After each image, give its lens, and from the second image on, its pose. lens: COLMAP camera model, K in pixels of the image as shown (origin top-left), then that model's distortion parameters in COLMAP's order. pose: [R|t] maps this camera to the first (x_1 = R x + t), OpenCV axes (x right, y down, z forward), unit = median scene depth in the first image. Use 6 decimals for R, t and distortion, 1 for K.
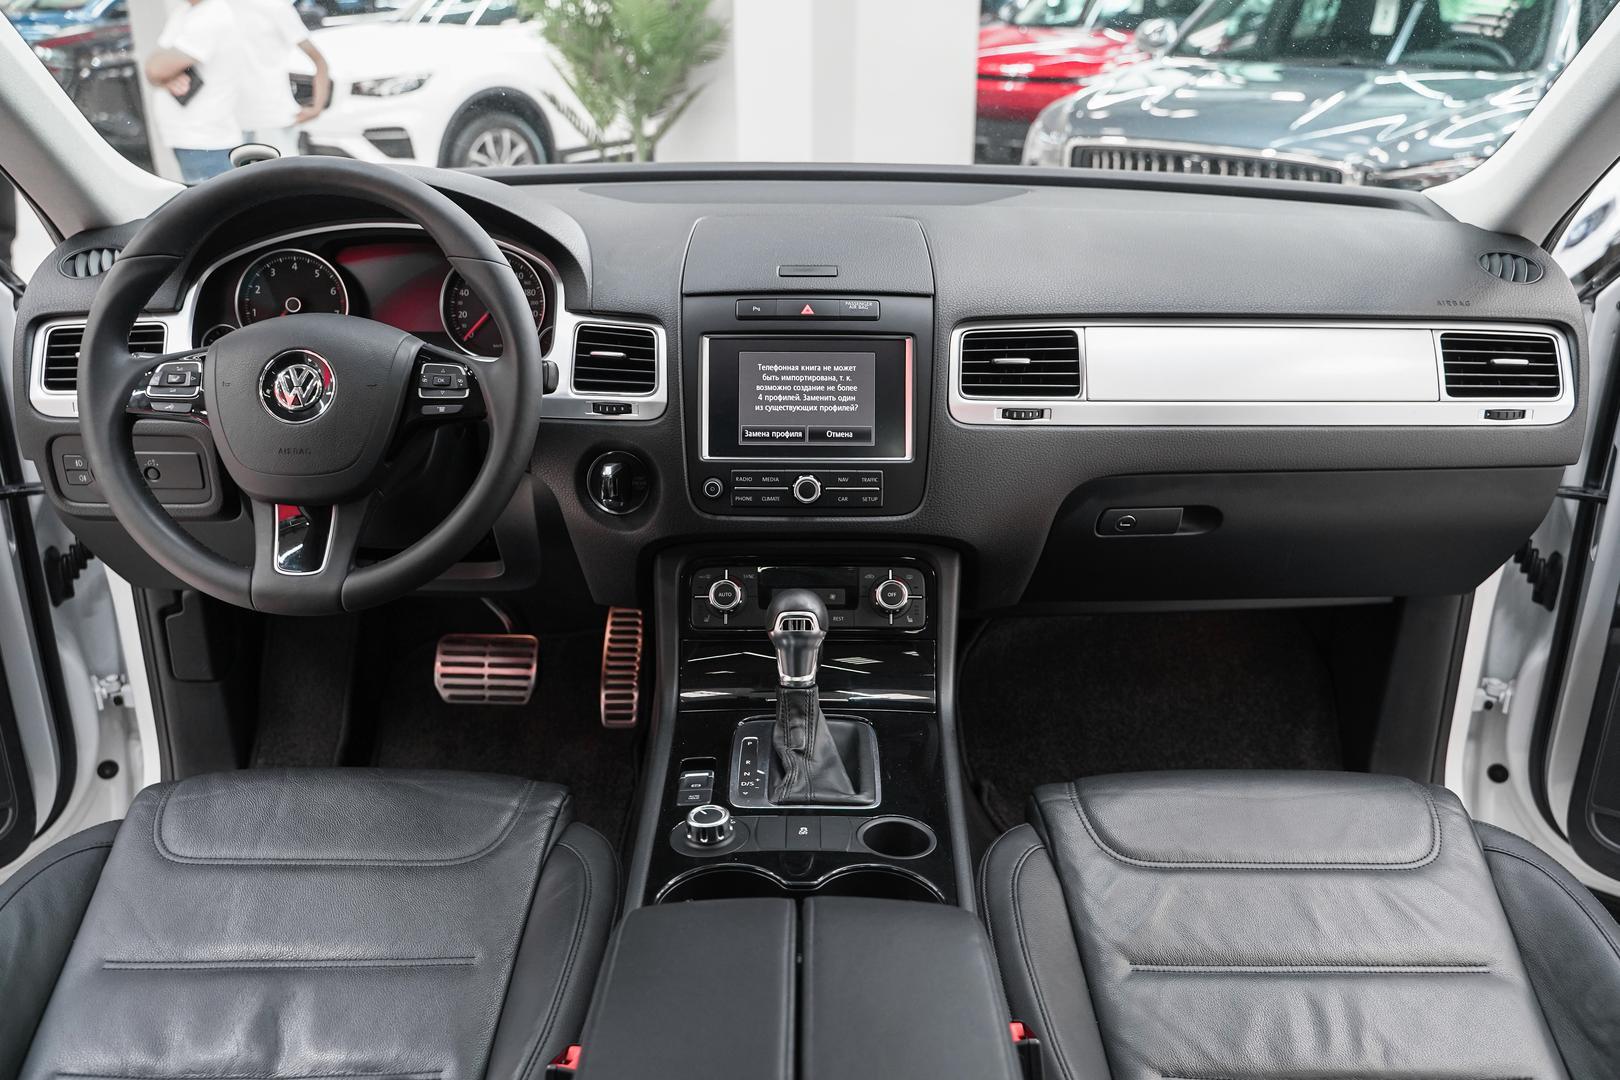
lens RADIAL K [[1324.3, 0, 810.0], [0, 1324.3, 540.0], [0, 0, 1]] dist [-0.013159, 0.000504]
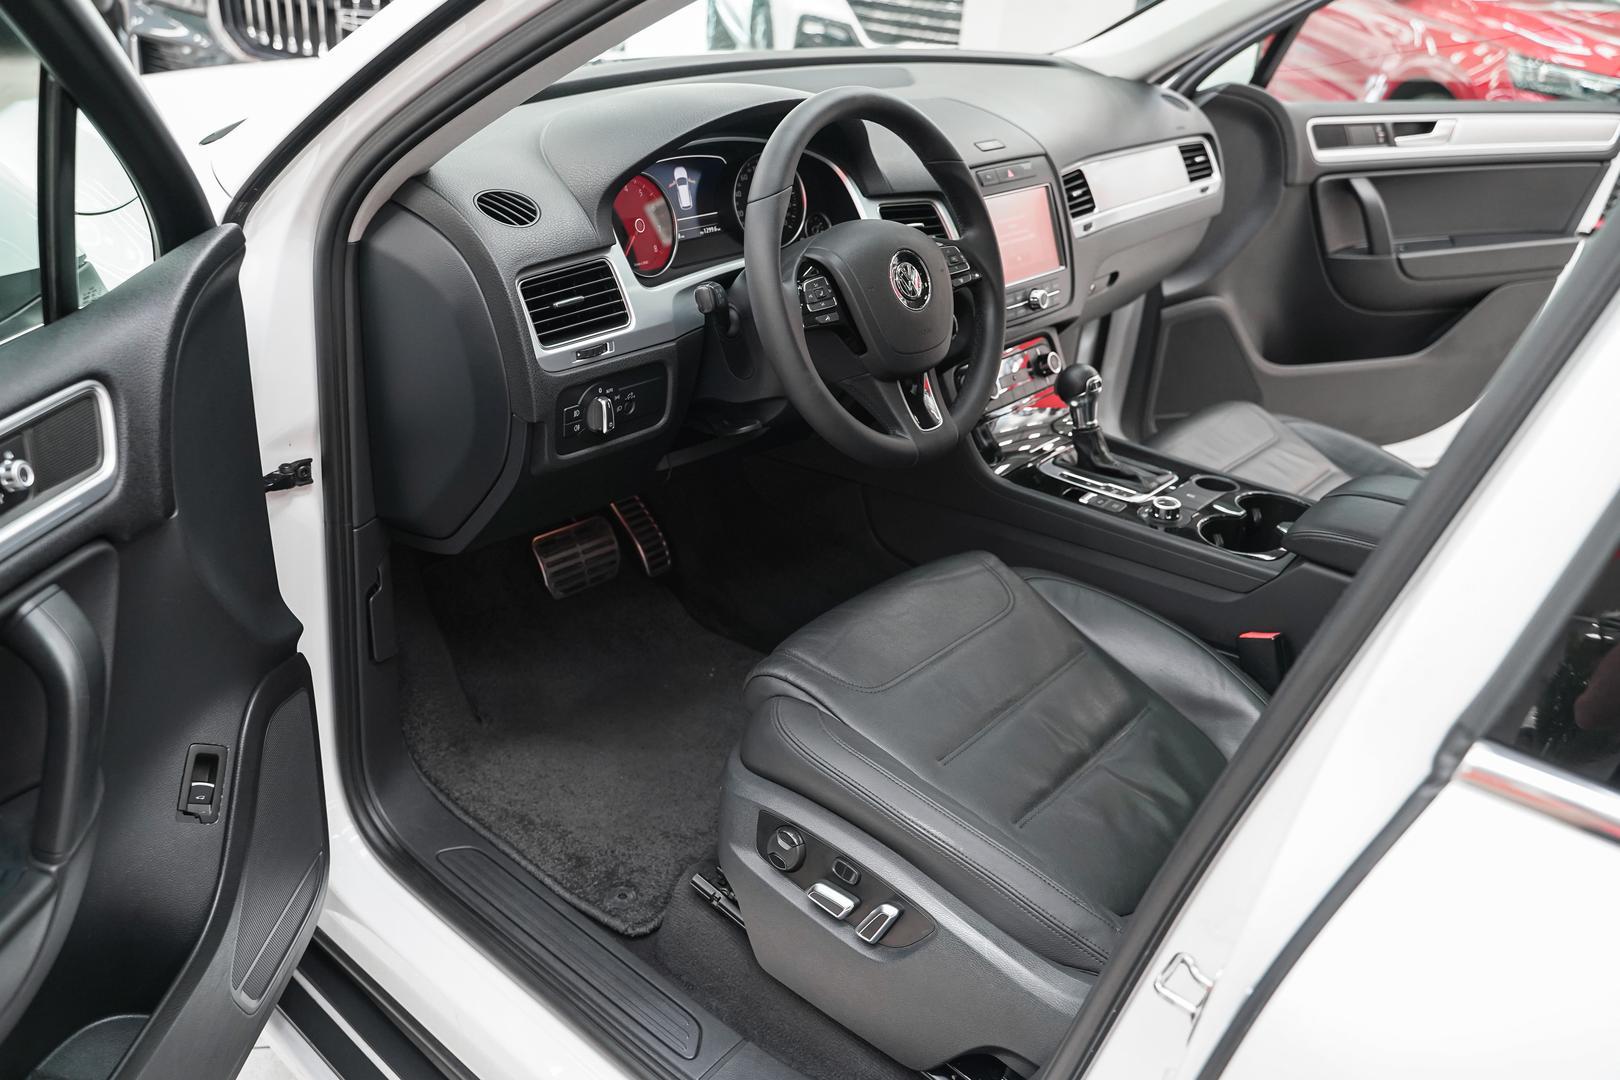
lens RADIAL K [[1354.9, 0, 811.2], [0, 1354.9, 541.8], [0, 0, 1]] dist [-0.003840, 0.003126]
pose [[0.643795, -0.304107, 0.702173, -1.253382], [0.212355, 0.952597, 0.217864, -0.158139], [-0.735142, 0.008850, 0.677856, 0.184488]]
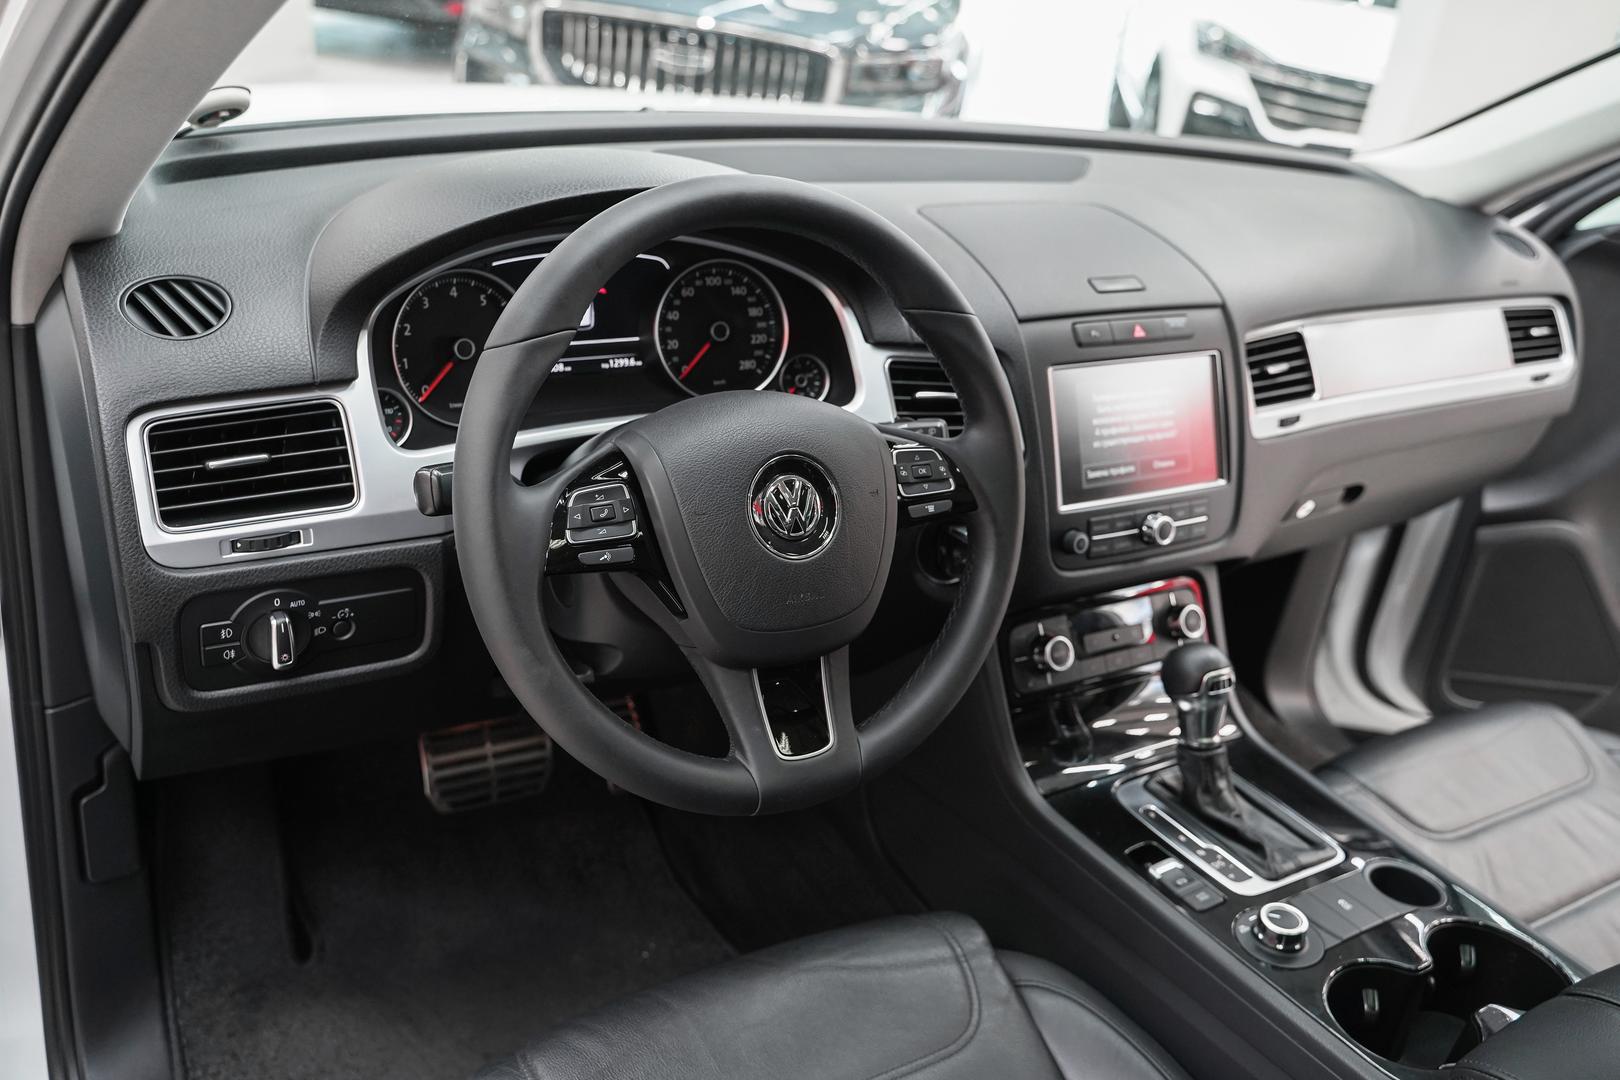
lens RADIAL K [[1376.7, 0, 807.5], [0, 1376.7, 519.1], [0, 0, 1]] dist [-0.004826, -0.004195]
pose [[0.852371, -0.132504, 0.505873, -0.676459], [0.085078, 0.989615, 0.115859, -0.173342], [-0.515971, -0.055716, 0.854792, 0.308799]]
